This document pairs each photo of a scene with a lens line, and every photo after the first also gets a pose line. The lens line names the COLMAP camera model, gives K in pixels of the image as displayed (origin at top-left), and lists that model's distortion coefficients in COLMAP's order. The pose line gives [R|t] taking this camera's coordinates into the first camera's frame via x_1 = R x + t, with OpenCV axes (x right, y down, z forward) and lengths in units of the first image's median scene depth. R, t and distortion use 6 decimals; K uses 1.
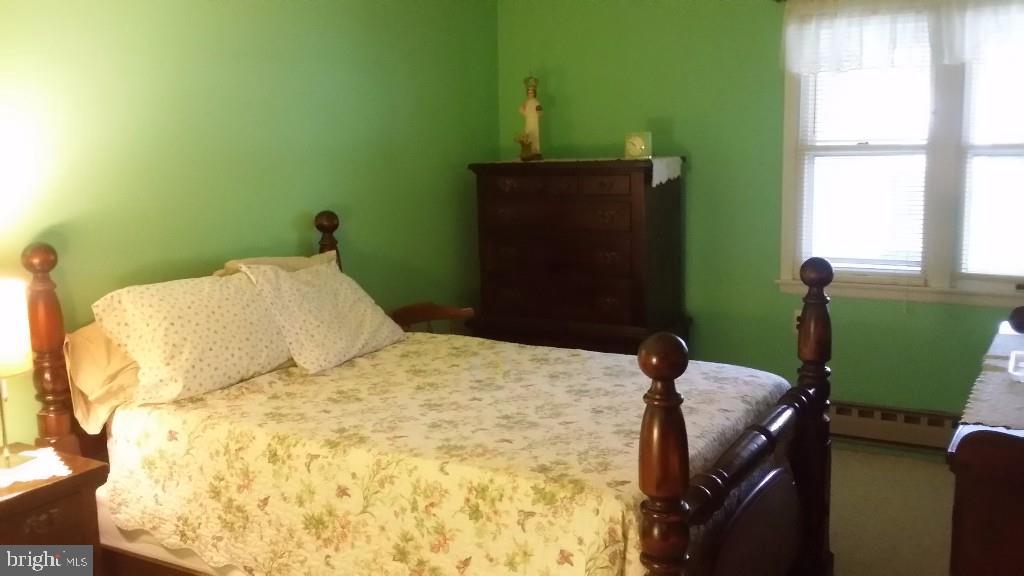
lens RADIAL K [[934.9, 0, 507.1], [0, 934.9, 290.2], [0, 0, 1]] dist [0.020230, 0.000000]
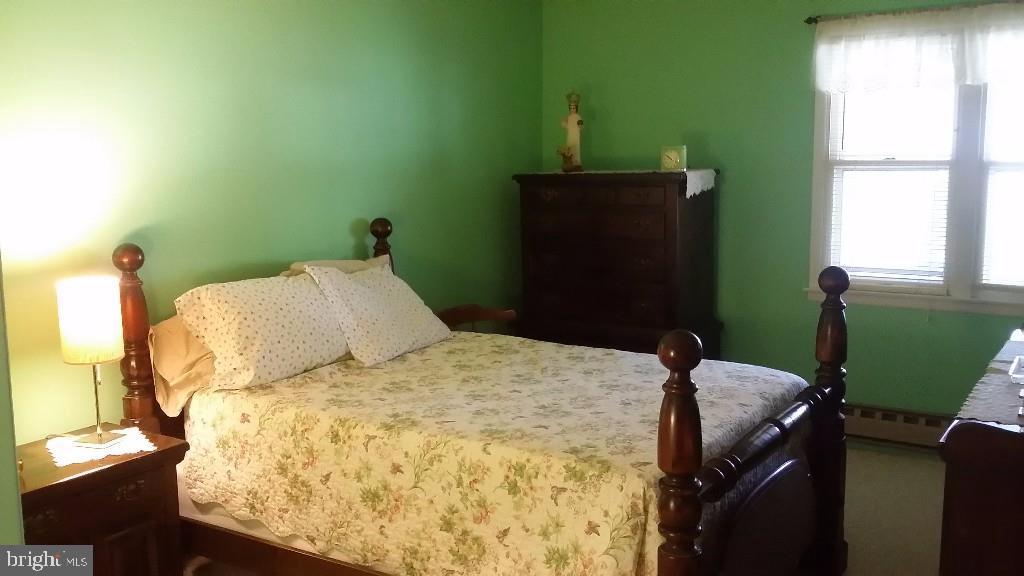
lens RADIAL K [[934.9, 0, 513.6], [0, 934.9, 289.9], [0, 0, 1]] dist [0.020230, 0.000000]
pose [[0.999126, 0.013865, -0.039434, 0.005315], [-0.014145, 0.999877, -0.006847, 0.004885], [0.039334, 0.007399, 0.999199, -0.097550]]
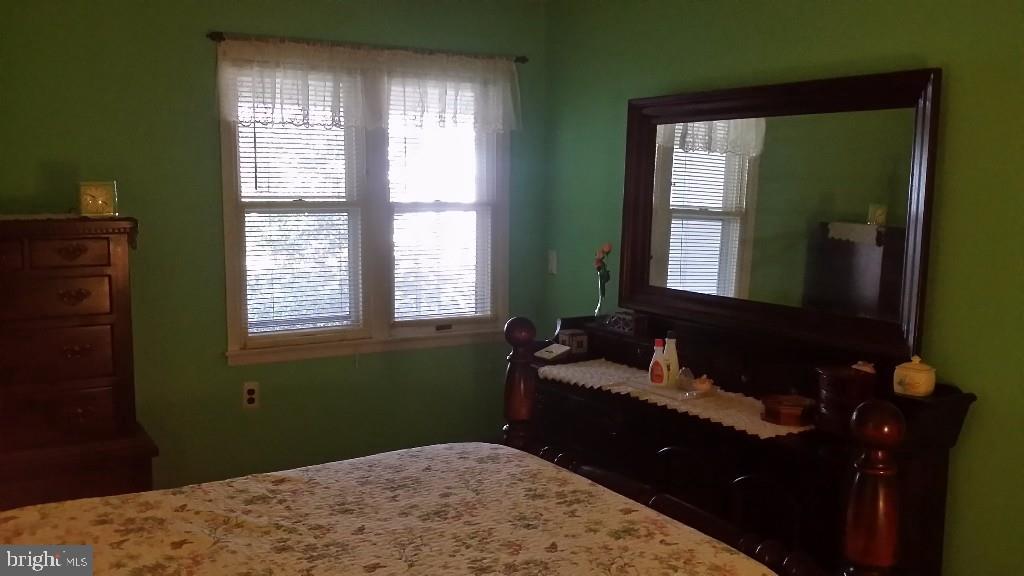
lens RADIAL K [[934.9, 0, 507.3], [0, 934.9, 286.1], [0, 0, 1]] dist [0.020230, 0.000000]
pose [[0.472154, -0.069313, 0.878787, -0.581119], [0.117621, 0.992943, 0.015122, -0.089272], [-0.873634, 0.096224, 0.476974, 0.559175]]
